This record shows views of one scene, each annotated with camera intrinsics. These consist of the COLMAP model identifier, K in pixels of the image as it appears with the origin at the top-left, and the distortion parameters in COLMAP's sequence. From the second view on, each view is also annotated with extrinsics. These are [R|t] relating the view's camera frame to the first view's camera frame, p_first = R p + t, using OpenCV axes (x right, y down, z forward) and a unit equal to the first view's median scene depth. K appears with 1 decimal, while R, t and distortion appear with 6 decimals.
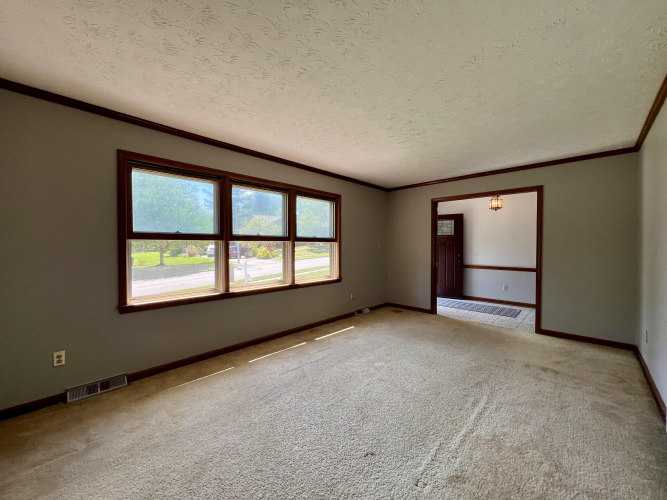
lens RADIAL K [[268.3, 0, 335.3], [0, 268.3, 248.3], [0, 0, 1]] dist [0.003626, -0.000406]
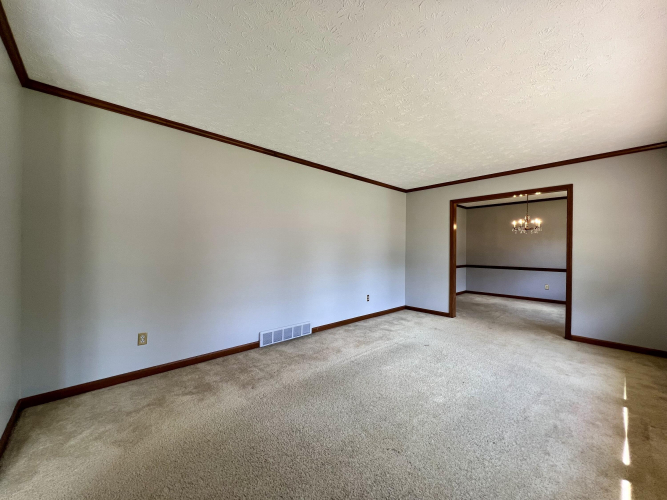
lens RADIAL K [[268.3, 0, 334.4], [0, 268.3, 249.0], [0, 0, 1]] dist [0.003626, -0.000406]
pose [[-0.998249, -0.005310, 0.058919, 0.298891], [-0.005539, 0.999978, -0.003729, 0.010356], [-0.058897, -0.004049, -0.998256, 1.304084]]
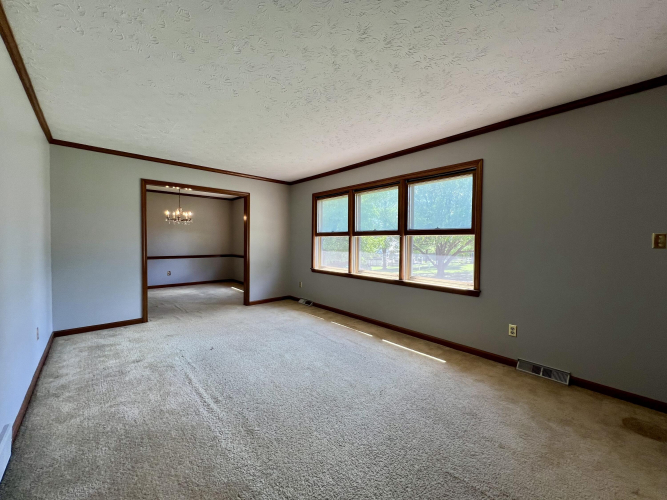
lens RADIAL K [[268.5, 0, 333.6], [0, 268.5, 248.1], [0, 0, 1]] dist [-0.002474, 0.001269]
pose [[-0.078817, 0.033161, -0.996337, 0.798905], [-0.012058, 0.999342, 0.034215, -0.010237], [0.996816, 0.014711, -0.078365, 0.830083]]
